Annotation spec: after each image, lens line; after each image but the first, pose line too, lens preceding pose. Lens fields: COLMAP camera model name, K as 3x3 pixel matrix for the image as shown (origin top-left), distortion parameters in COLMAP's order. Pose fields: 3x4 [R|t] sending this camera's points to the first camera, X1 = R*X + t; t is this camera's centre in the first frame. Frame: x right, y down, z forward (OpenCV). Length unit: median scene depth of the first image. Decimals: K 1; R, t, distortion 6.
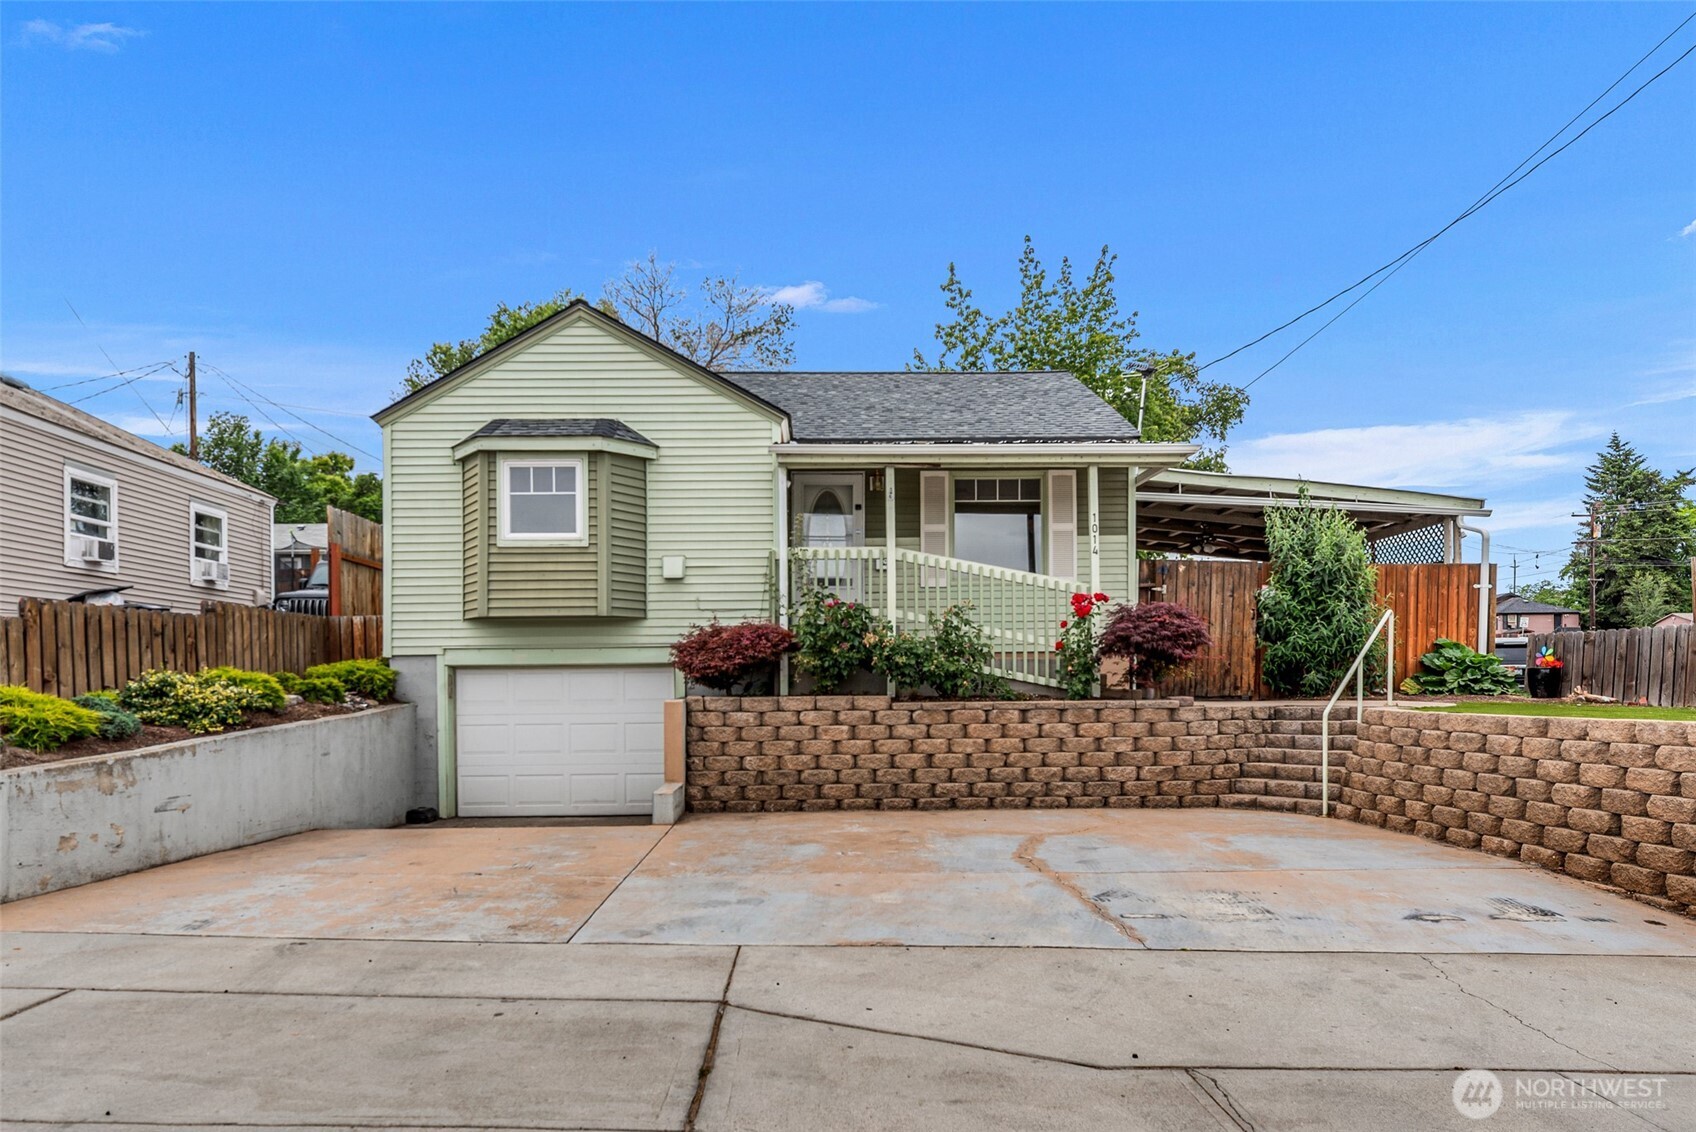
lens RADIAL K [[1045.7, 0, 848.1], [0, 1045.7, 679.7], [0, 0, 1]] dist [-0.002121, -0.000615]
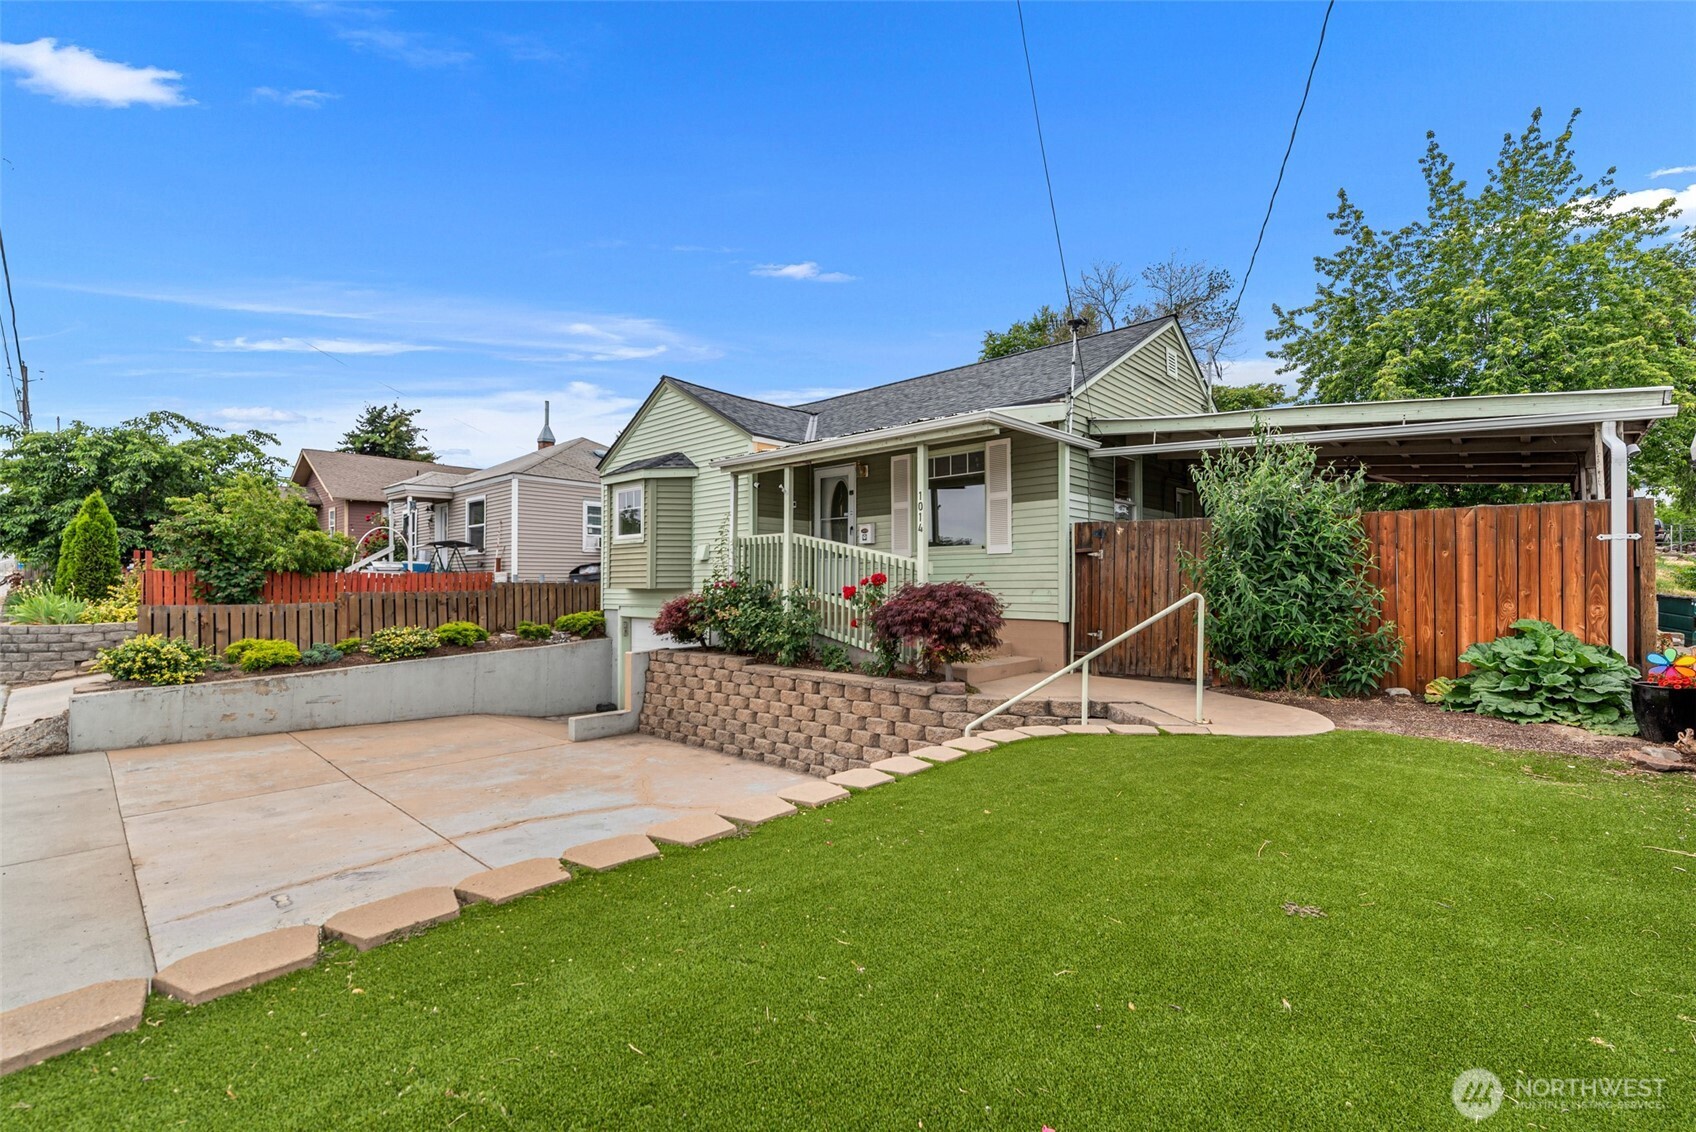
lens RADIAL K [[750.4, 0, 852.7], [0, 750.4, 572.4], [0, 0, 1]] dist [0.001964, -0.000115]
pose [[0.709766, -0.003268, -0.704430, 0.689628], [-0.001789, 0.999978, -0.006441, -0.074782], [0.704435, 0.005832, 0.709744, 0.428799]]
